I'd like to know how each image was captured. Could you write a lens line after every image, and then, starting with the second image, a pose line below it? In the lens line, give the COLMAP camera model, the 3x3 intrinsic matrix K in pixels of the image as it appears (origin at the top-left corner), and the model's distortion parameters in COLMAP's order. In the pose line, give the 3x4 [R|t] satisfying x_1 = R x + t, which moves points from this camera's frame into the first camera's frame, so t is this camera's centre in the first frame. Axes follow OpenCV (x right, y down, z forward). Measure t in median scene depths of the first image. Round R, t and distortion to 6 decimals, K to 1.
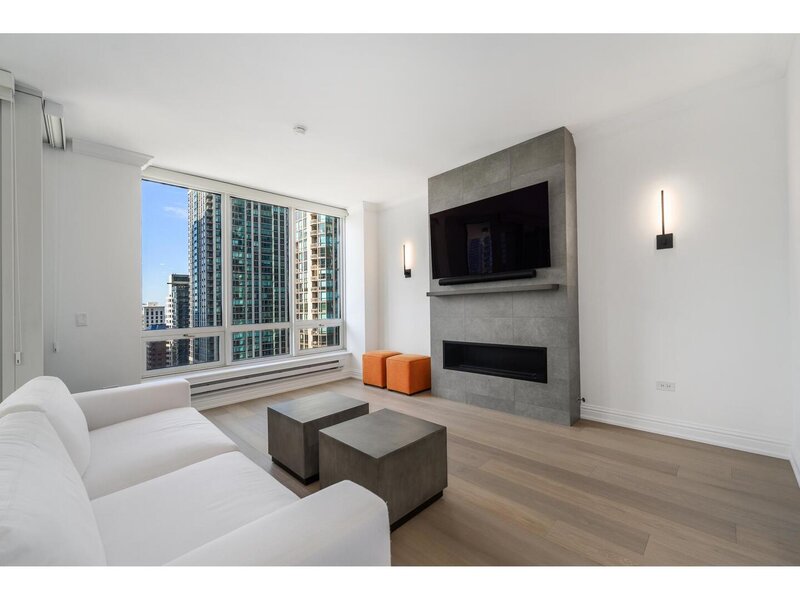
lens RADIAL K [[321.9, 0, 413.0], [0, 321.9, 294.4], [0, 0, 1]] dist [-0.000351, -0.000222]
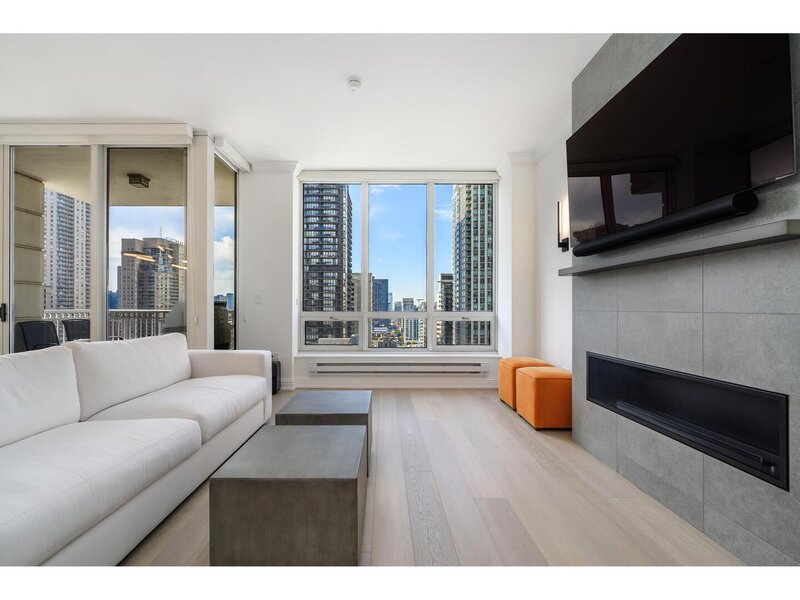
lens RADIAL K [[350.3, 0, 387.8], [0, 350.3, 302.8], [0, 0, 1]] dist [-0.000952, -0.000447]
pose [[0.691000, 0.025337, -0.722411, 0.222564], [-0.003838, 0.999500, 0.031384, 0.026722], [0.722845, -0.018913, 0.690752, 0.225536]]
